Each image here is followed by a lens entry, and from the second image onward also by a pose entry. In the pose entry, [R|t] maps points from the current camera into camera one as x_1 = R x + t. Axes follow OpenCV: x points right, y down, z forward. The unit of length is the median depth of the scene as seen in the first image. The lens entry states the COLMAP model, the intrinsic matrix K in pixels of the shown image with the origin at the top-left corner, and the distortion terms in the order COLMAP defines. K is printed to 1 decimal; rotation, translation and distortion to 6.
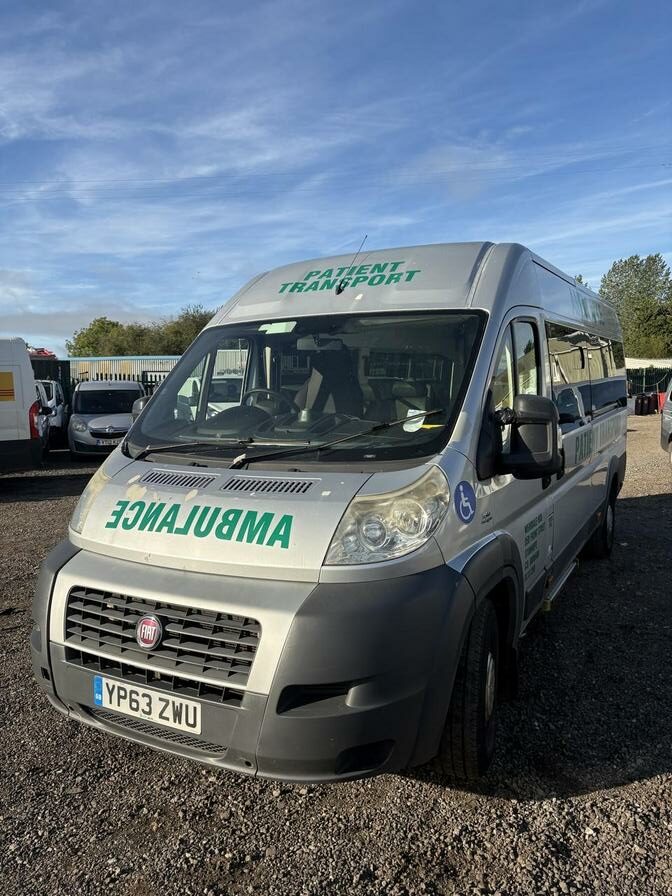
lens RADIAL K [[681.1, 0, 336.0], [0, 681.1, 448.0], [0, 0, 1]] dist [0.007273, -0.003101]
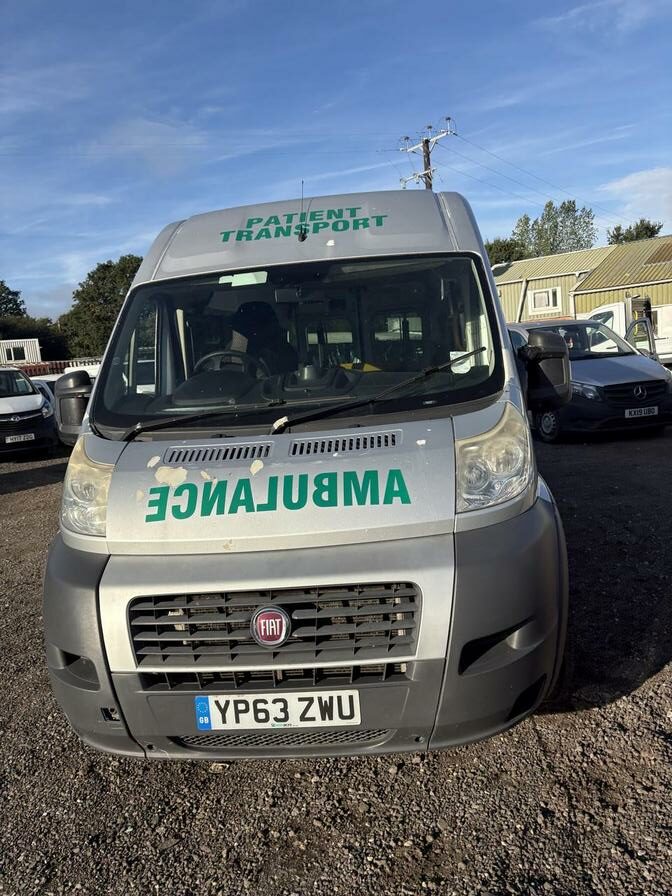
lens RADIAL K [[677.5, 0, 336.0], [0, 677.5, 460.4], [0, 0, 1]] dist [0.011628, 0.001018]
pose [[0.913544, -0.126310, 0.386630, -0.481340], [0.110385, 0.991876, 0.063220, 0.020079], [-0.391474, -0.015076, 0.920066, 0.191146]]
